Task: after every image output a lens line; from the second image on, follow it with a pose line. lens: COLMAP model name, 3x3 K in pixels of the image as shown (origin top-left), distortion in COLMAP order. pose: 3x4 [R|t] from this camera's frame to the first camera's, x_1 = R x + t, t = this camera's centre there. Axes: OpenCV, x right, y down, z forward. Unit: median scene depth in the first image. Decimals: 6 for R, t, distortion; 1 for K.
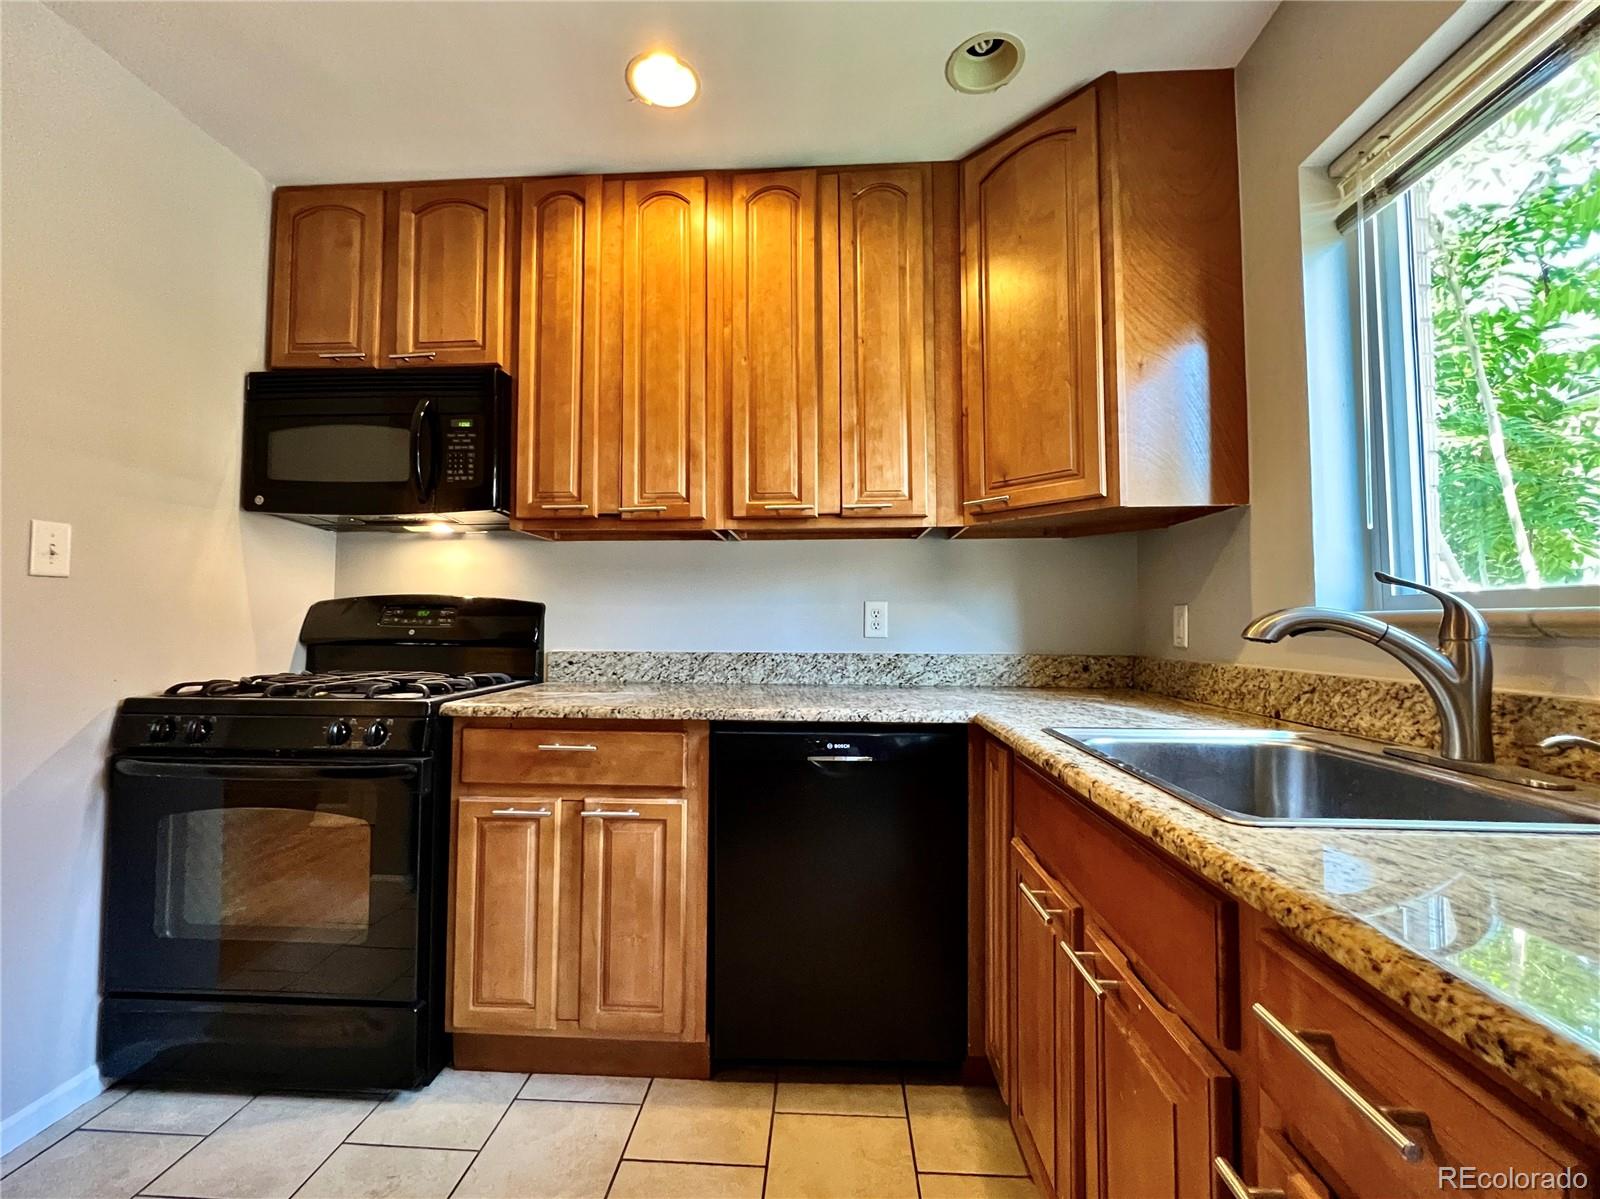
lens RADIAL K [[671.4, 0, 800.0], [0, 671.4, 599.5], [0, 0, 1]] dist [-0.001868, -0.000156]
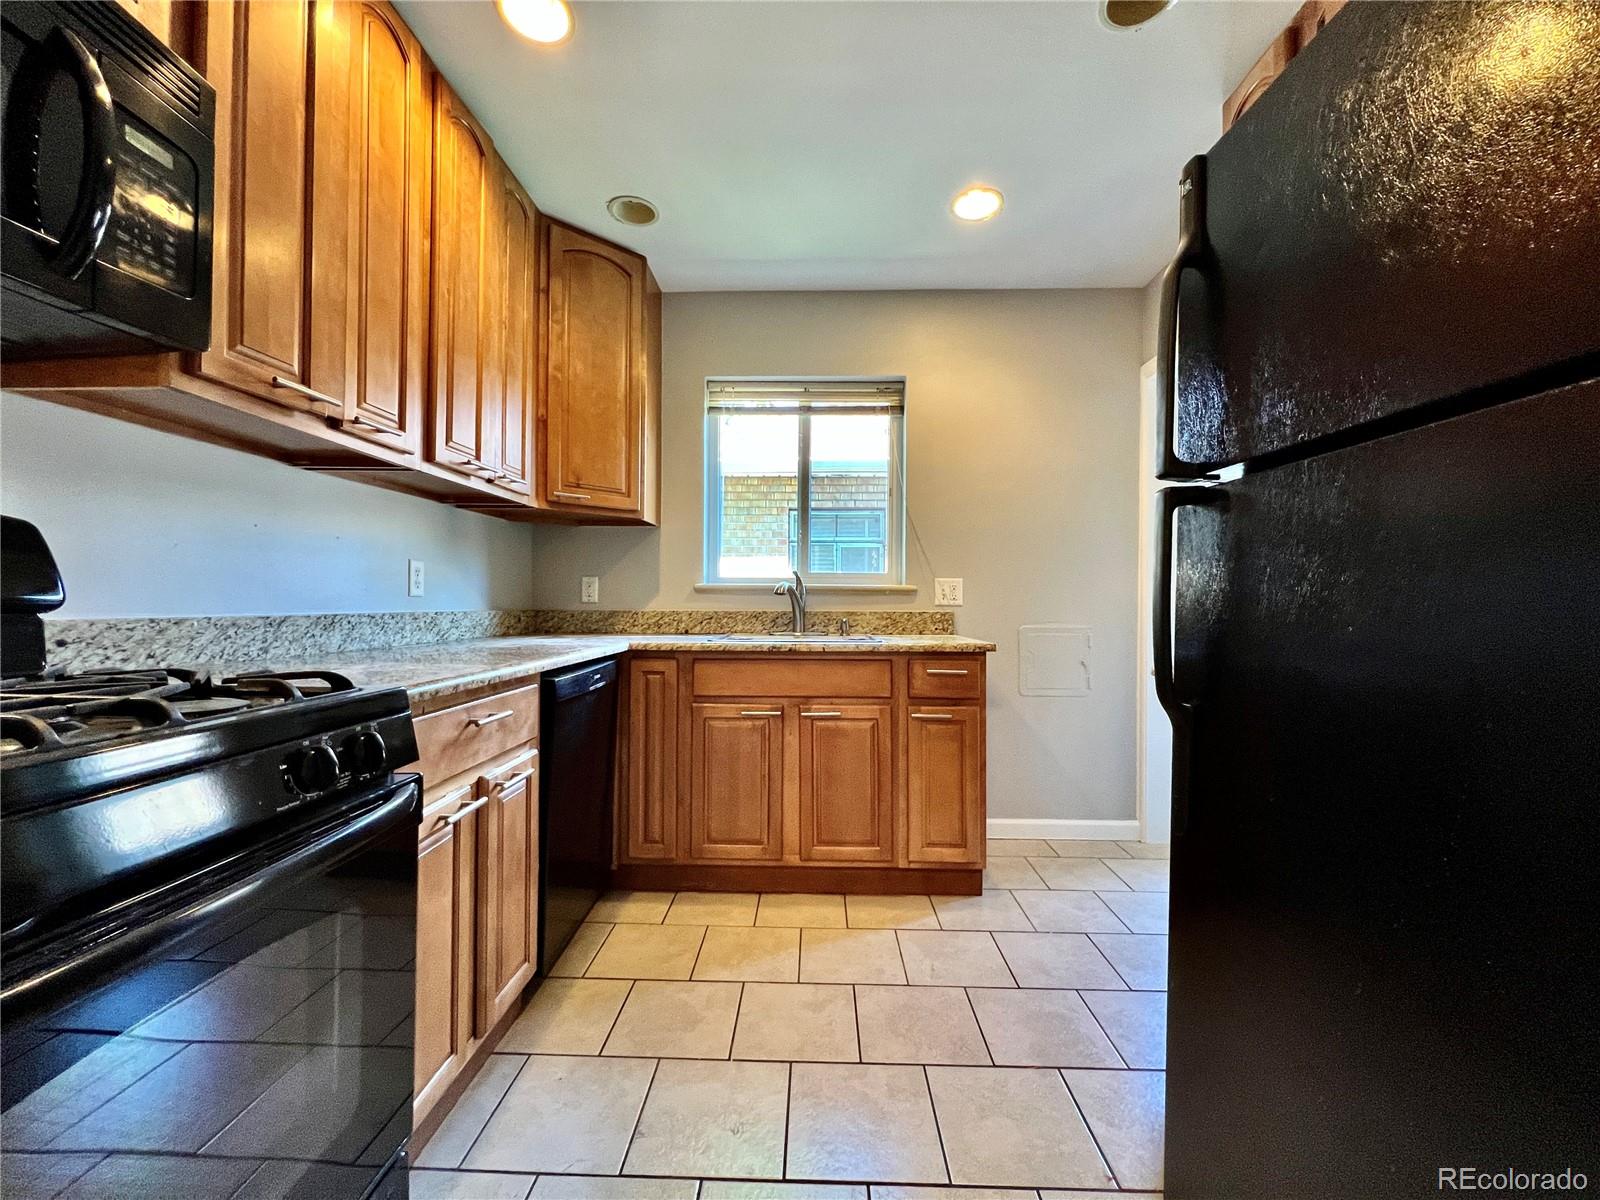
lens RADIAL K [[671.4, 0, 800.0], [0, 671.4, 600.0], [0, 0, 1]] dist [-0.001868, -0.000156]
pose [[-0.033404, -0.000939, 0.999441, -0.913600], [-0.045330, 0.998972, -0.000577, 0.037687], [-0.998413, -0.045324, -0.033412, 0.474215]]
